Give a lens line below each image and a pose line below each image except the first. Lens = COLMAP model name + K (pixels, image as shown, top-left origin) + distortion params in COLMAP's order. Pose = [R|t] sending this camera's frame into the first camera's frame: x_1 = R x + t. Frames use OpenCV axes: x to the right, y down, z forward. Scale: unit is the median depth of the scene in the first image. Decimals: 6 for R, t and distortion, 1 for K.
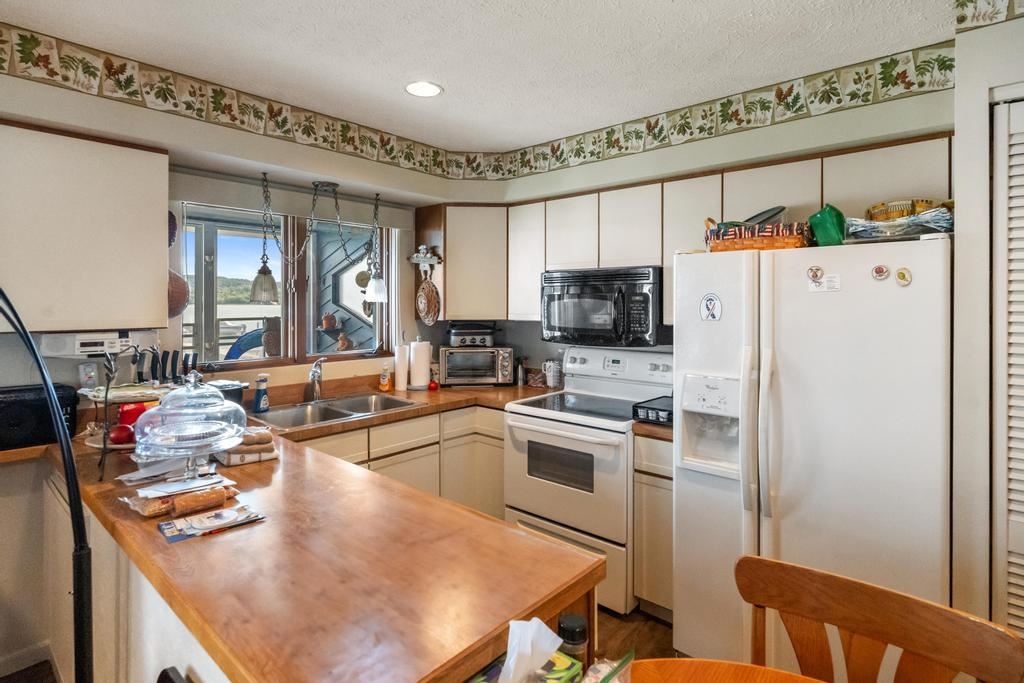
lens RADIAL K [[492.0, 0, 518.8], [0, 492.0, 305.8], [0, 0, 1]] dist [-0.002179, 0.000969]
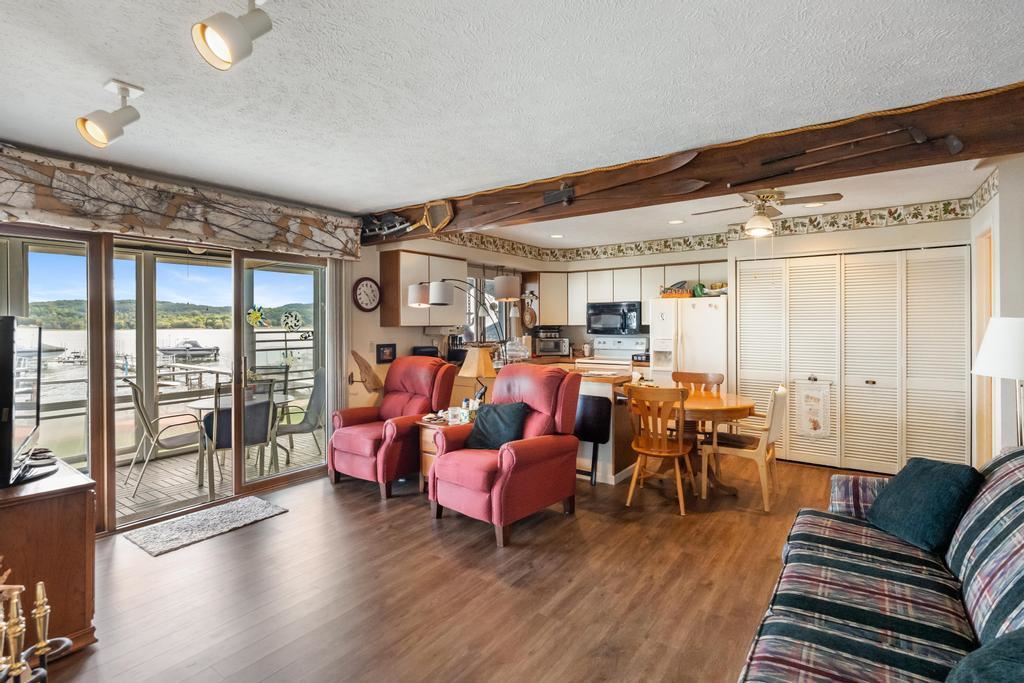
lens RADIAL K [[486.0, 0, 505.8], [0, 486.0, 334.9], [0, 0, 1]] dist [-0.011905, -0.000161]
pose [[0.994090, -0.007458, 0.108306, -0.556896], [0.006216, 0.999911, 0.011799, 0.046420], [-0.108385, -0.011056, 0.994048, -1.165658]]
